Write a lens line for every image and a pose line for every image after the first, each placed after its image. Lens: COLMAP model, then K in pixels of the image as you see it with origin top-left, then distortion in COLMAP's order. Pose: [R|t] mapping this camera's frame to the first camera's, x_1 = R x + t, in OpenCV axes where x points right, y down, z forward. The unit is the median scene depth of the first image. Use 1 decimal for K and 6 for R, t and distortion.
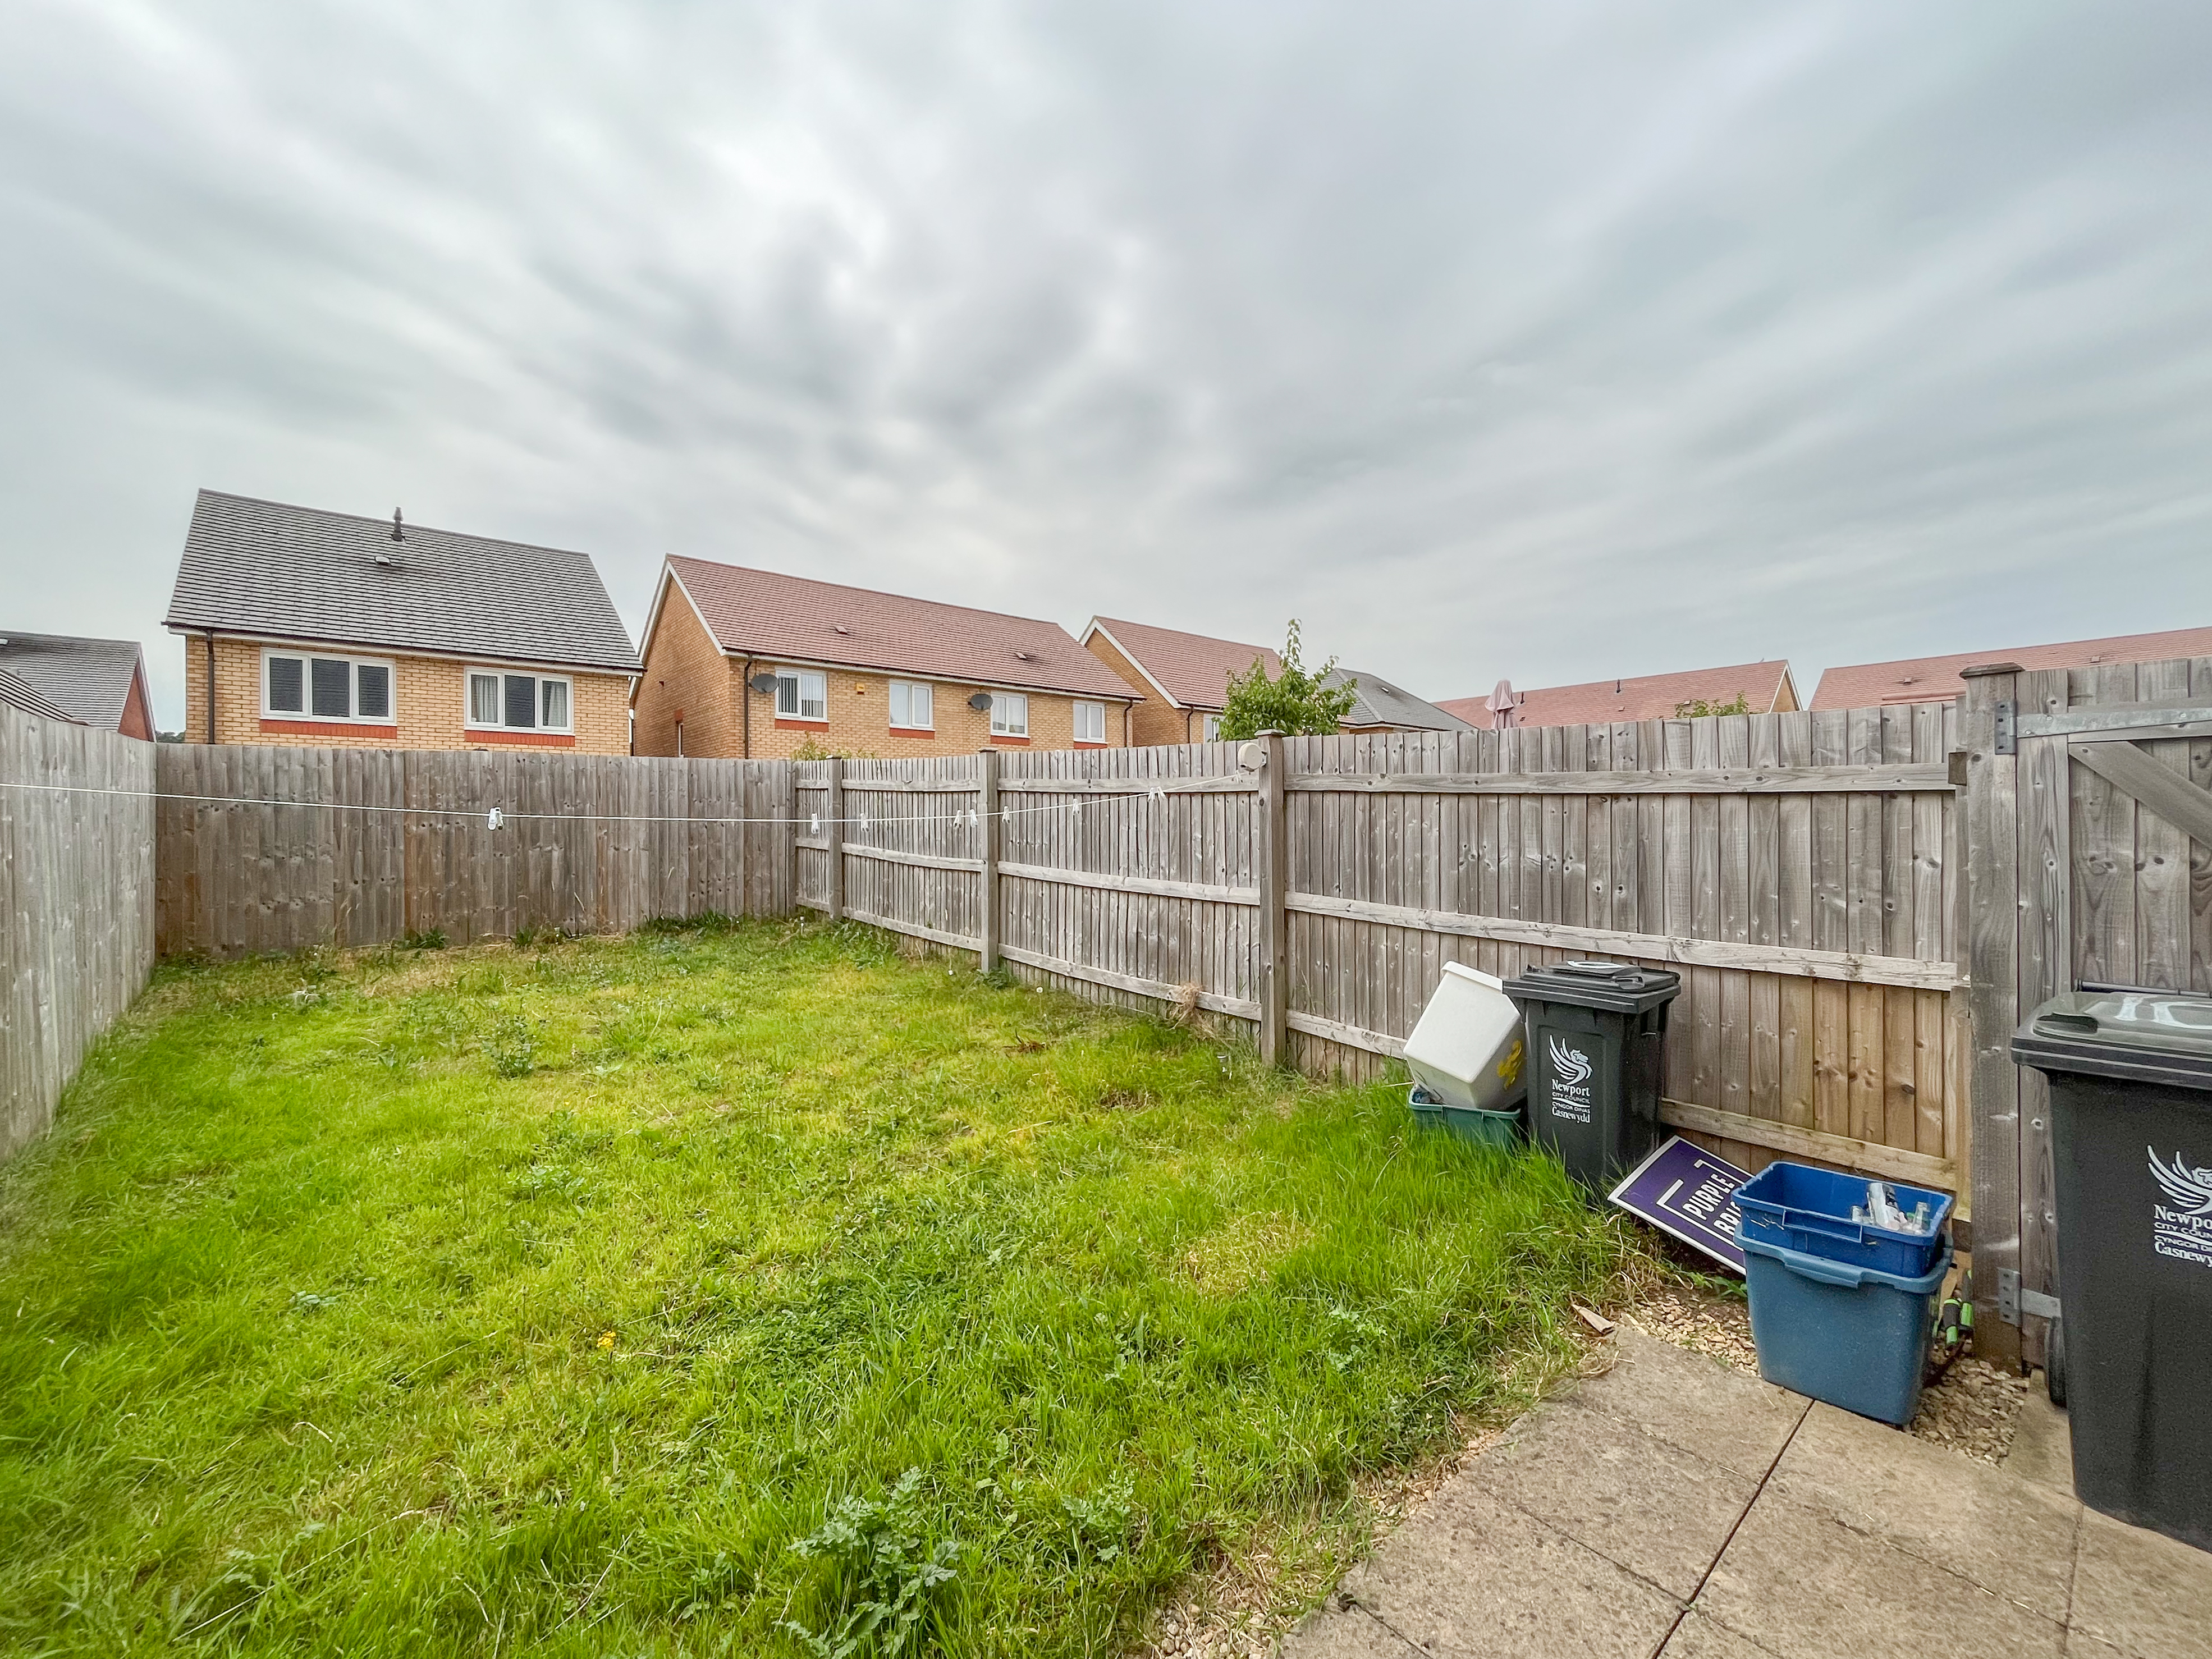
lens RADIAL K [[927.2, 0, 1092.3], [0, 927.2, 828.8], [0, 0, 1]] dist [0.001576, -0.000591]
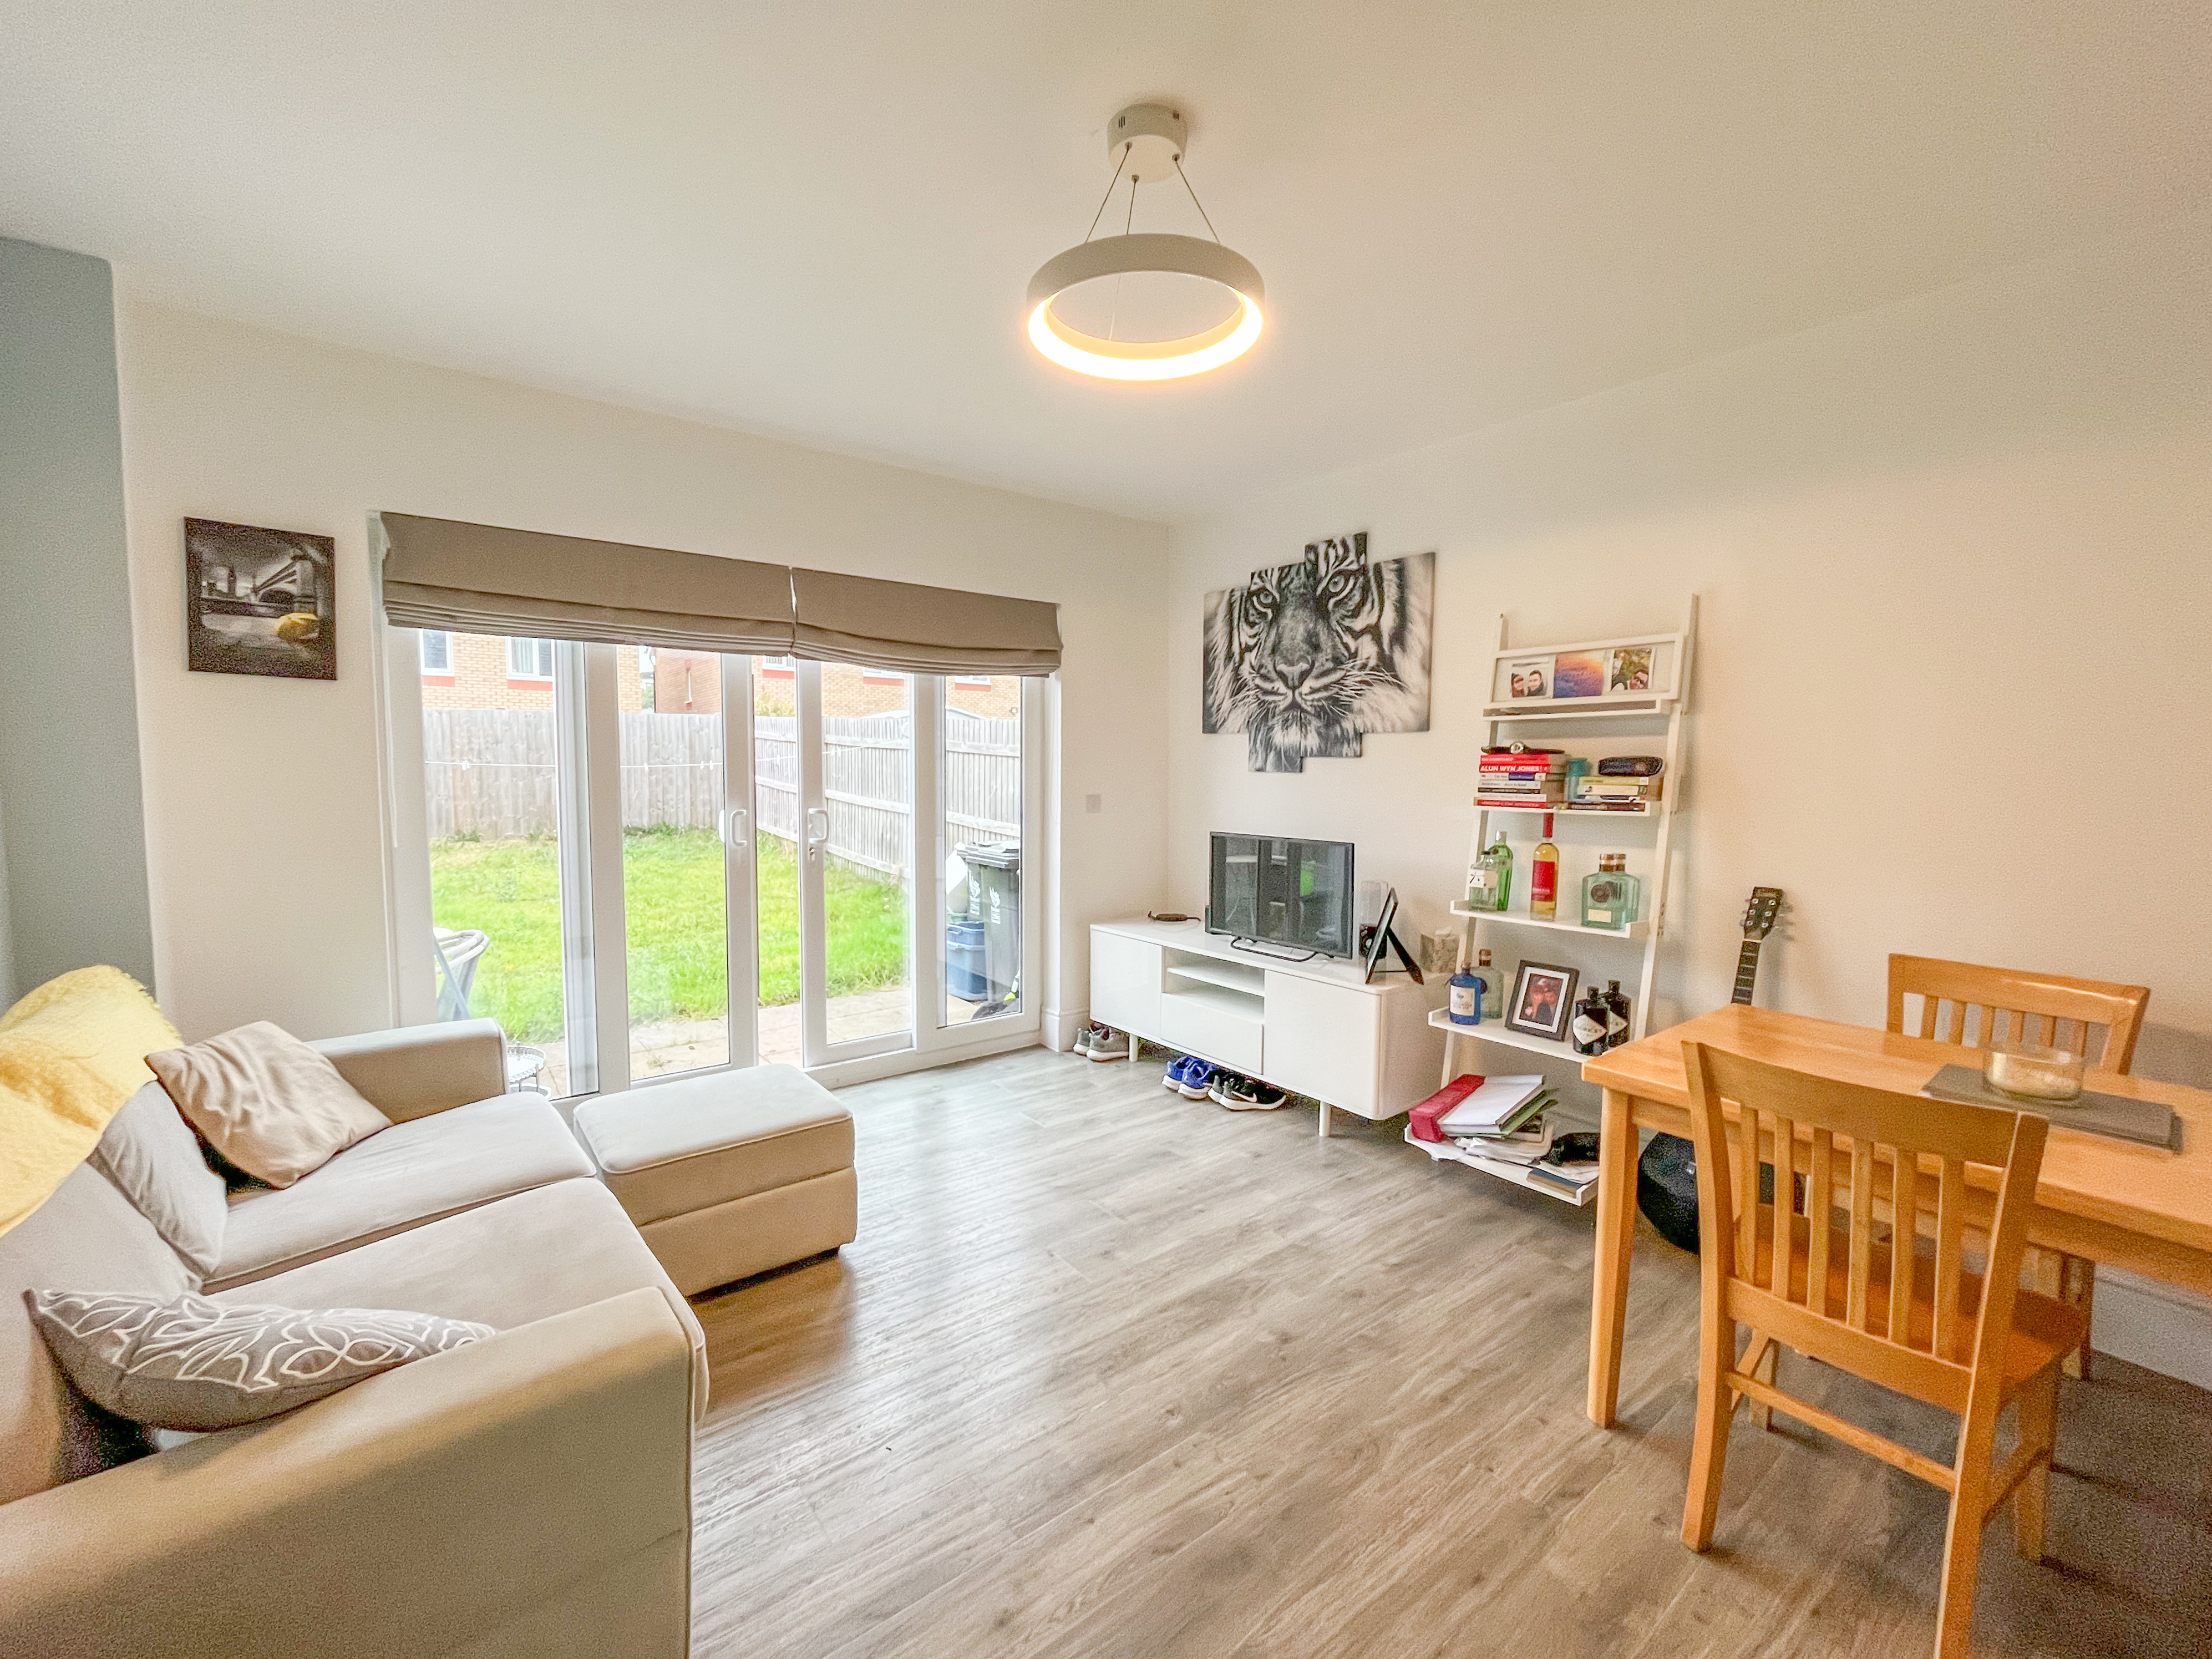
lens RADIAL K [[927.3, 0, 1092.3], [0, 927.3, 828.8], [0, 0, 1]] dist [0.001576, -0.000591]
pose [[0.998440, 0.017519, -0.053018, 0.368306], [-0.013748, 0.997405, 0.070670, -0.012455], [0.054119, -0.069831, 0.996090, -0.439633]]
